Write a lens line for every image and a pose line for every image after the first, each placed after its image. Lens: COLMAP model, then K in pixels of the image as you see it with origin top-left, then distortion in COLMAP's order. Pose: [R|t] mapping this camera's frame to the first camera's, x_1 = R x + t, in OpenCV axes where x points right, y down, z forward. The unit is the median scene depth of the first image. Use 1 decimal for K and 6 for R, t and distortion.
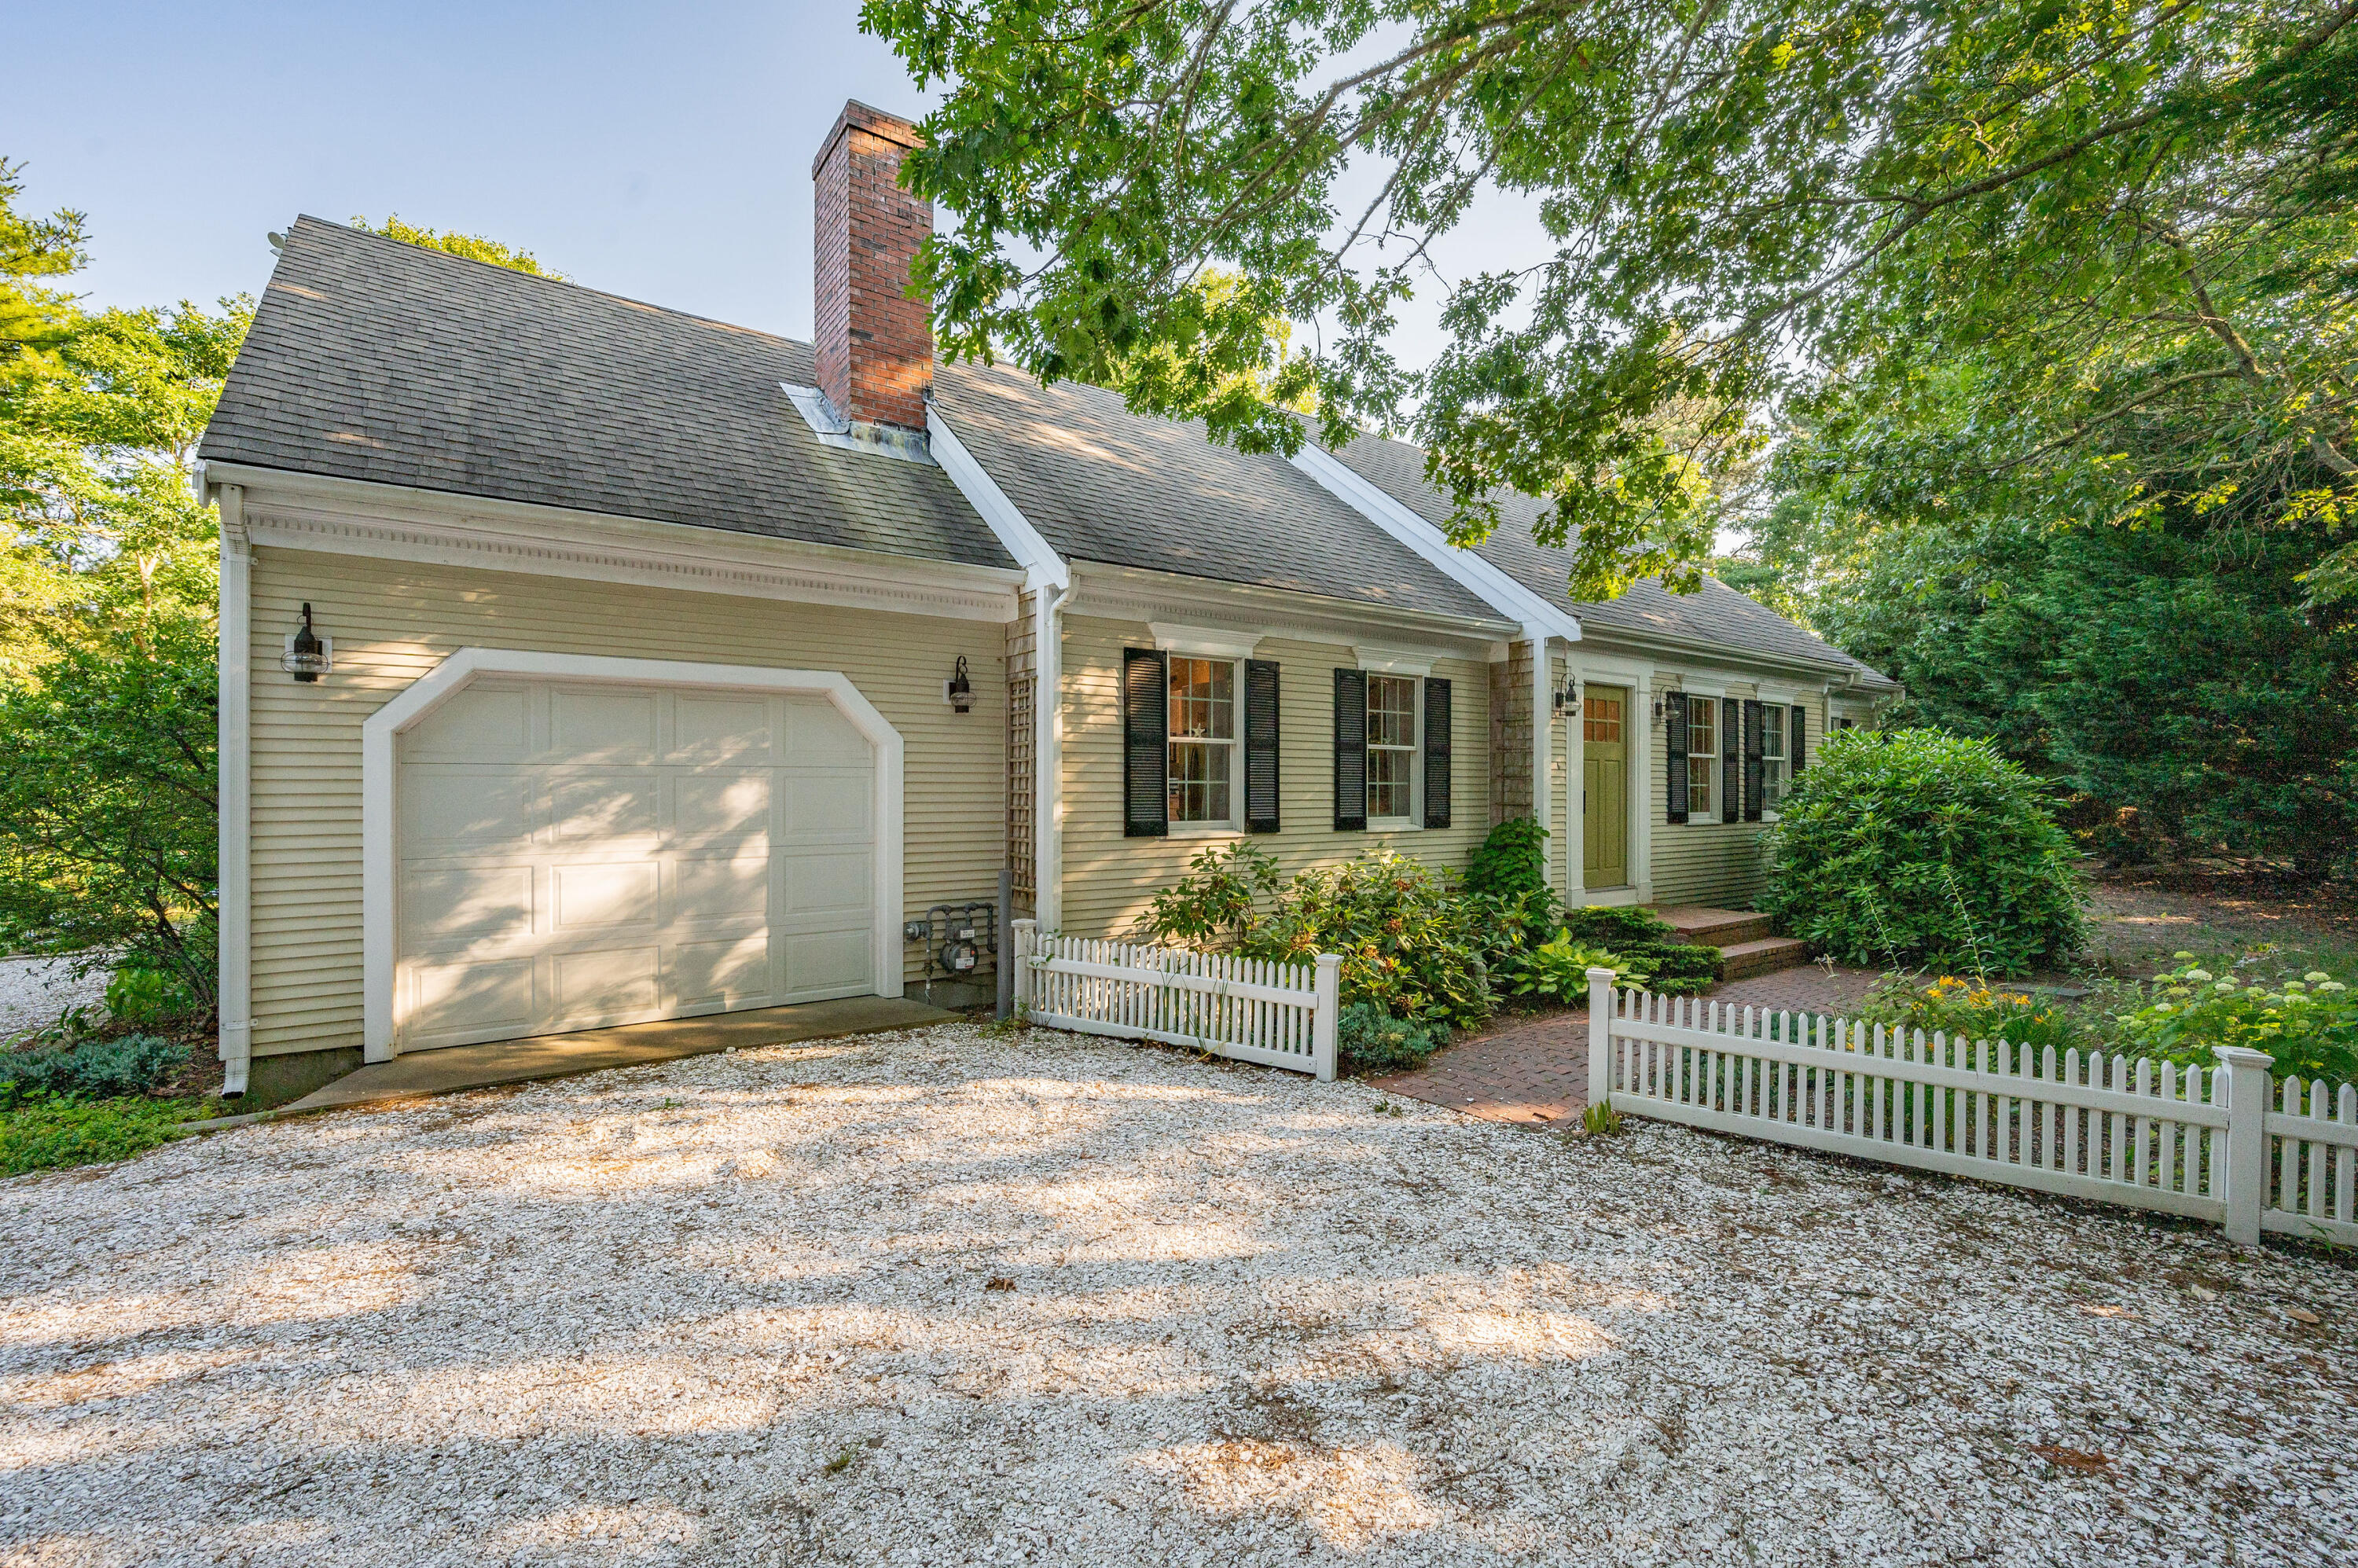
lens RADIAL K [[1011.5, 0, 1239.1], [0, 1011.5, 786.8], [0, 0, 1]] dist [0.001254, 0.000072]
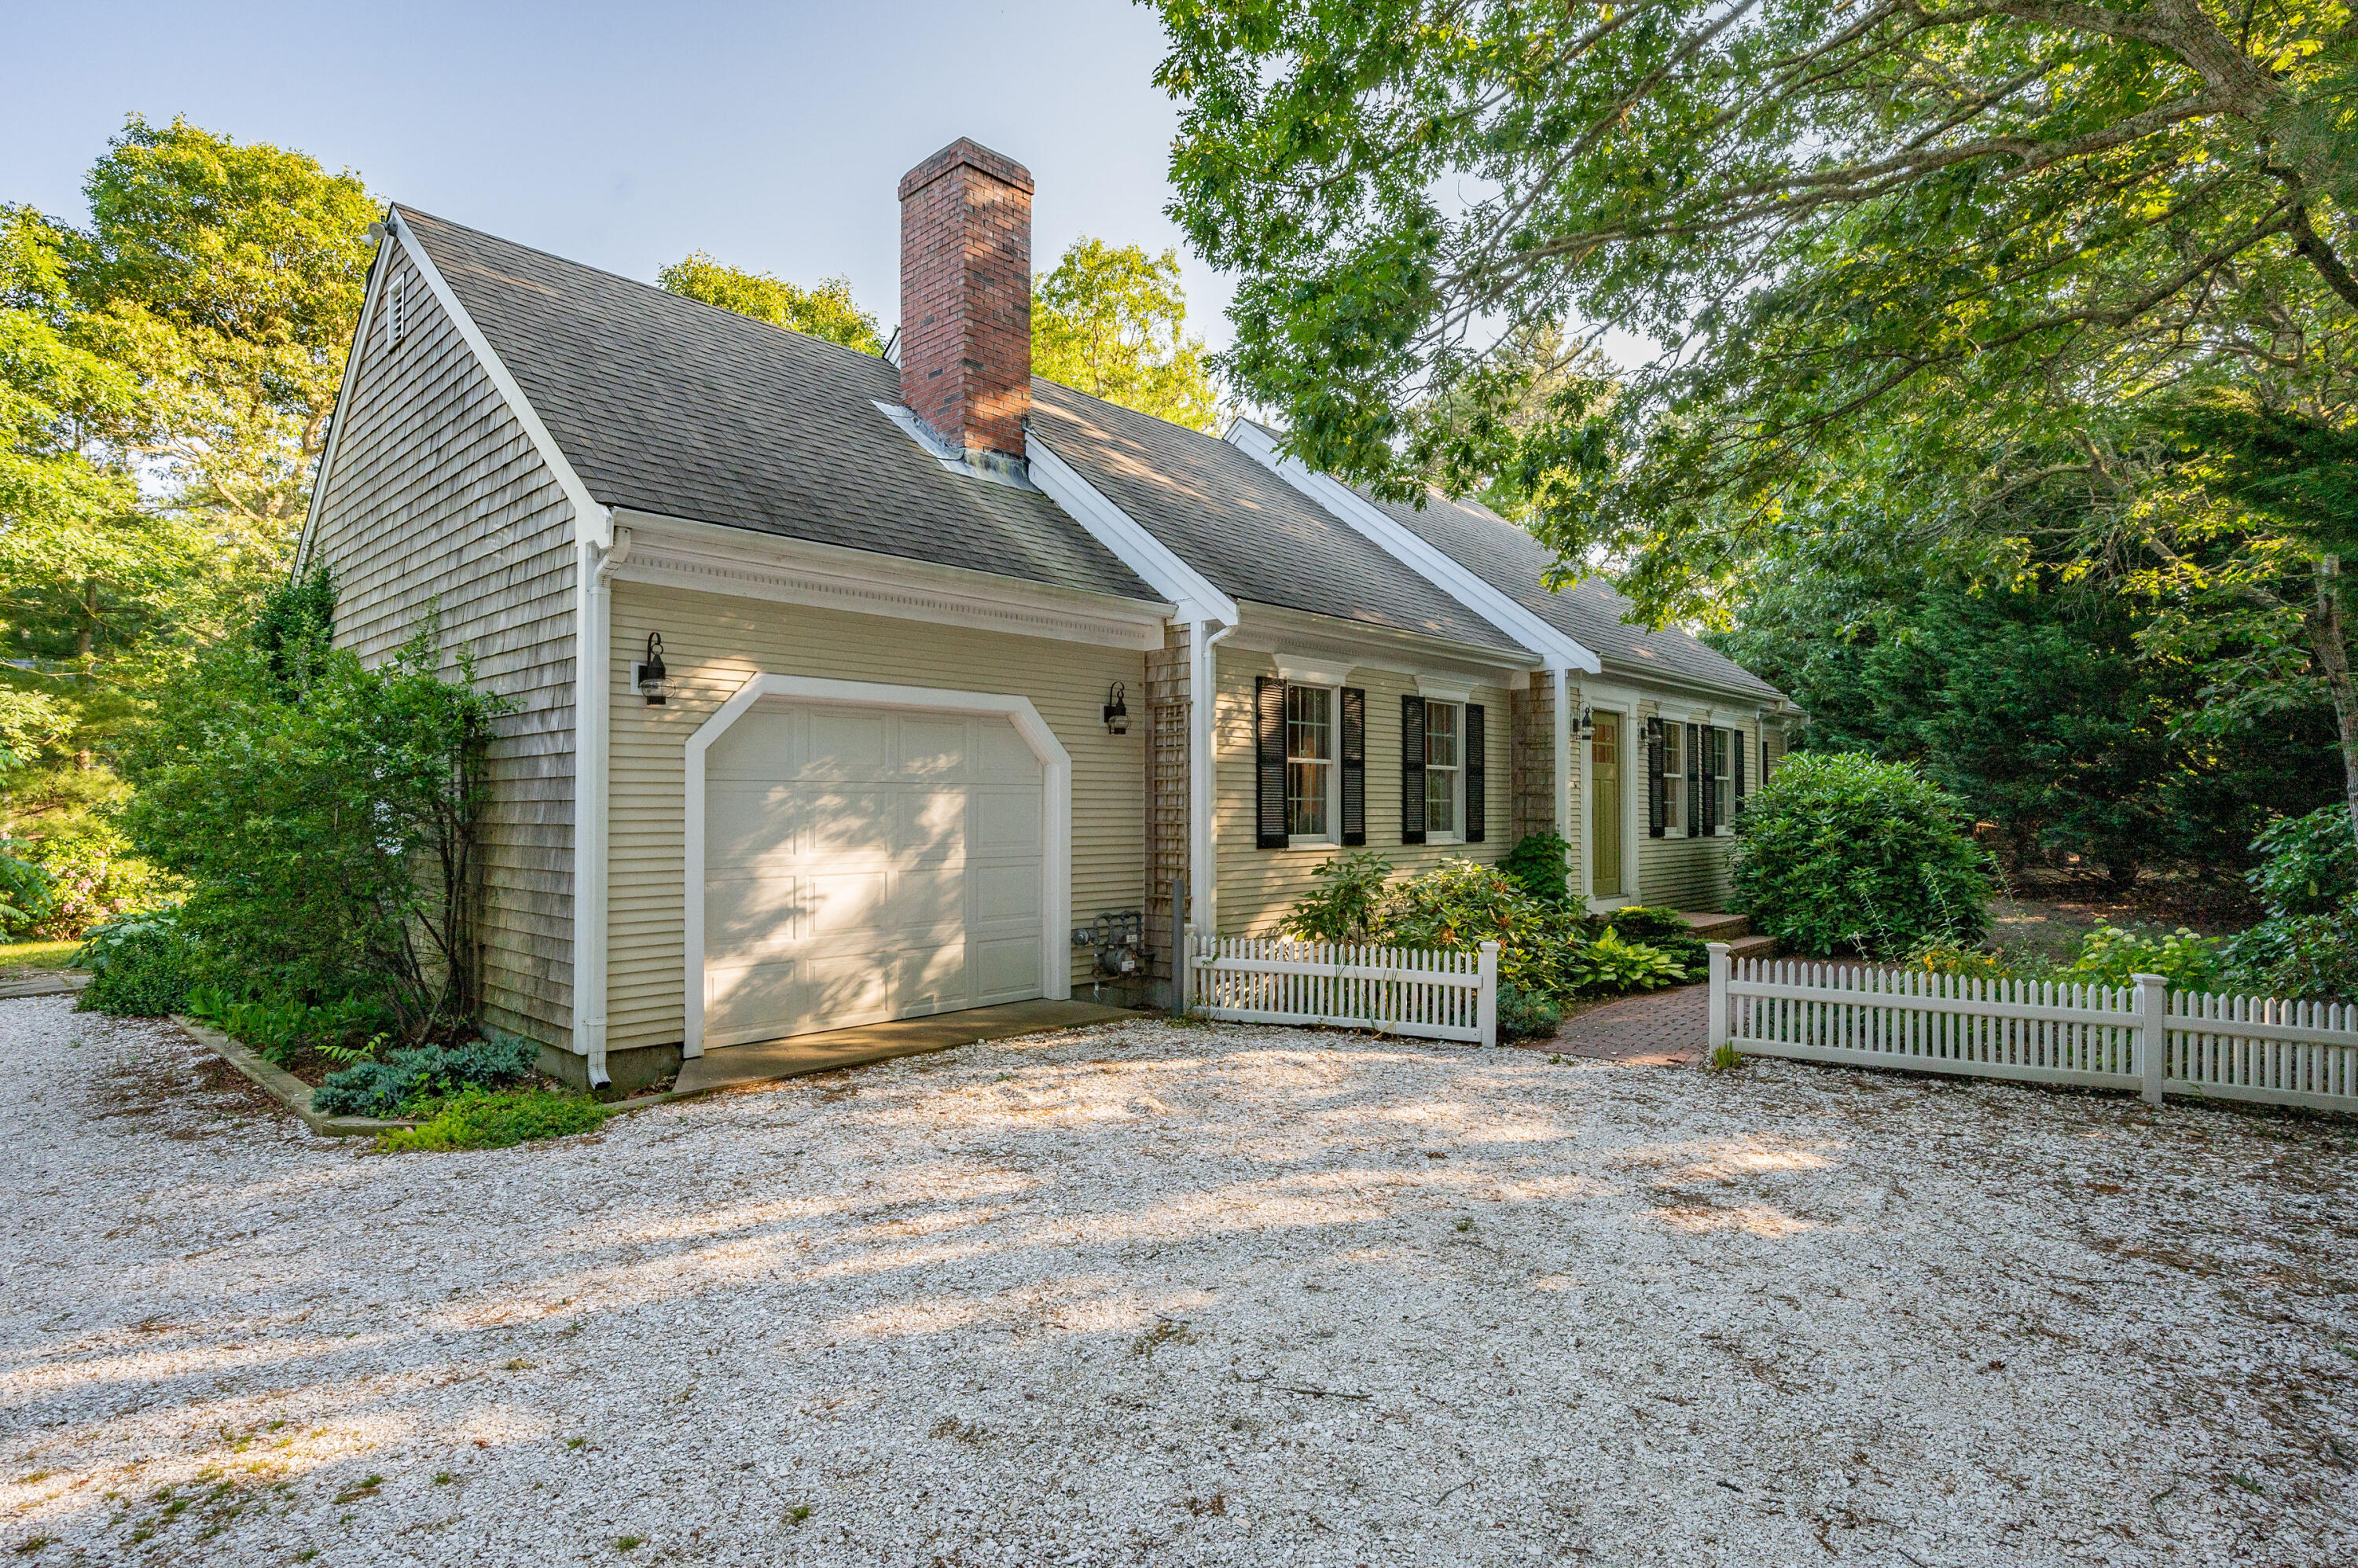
lens RADIAL K [[1173.6, 0, 1270.5], [0, 1173.6, 788.4], [0, 0, 1]] dist [-0.001087, 0.000106]
pose [[0.979556, 0.001943, 0.201161, -0.375032], [0.001317, 0.999870, -0.016068, 0.004845], [-0.201166, 0.016005, 0.979426, -0.263053]]
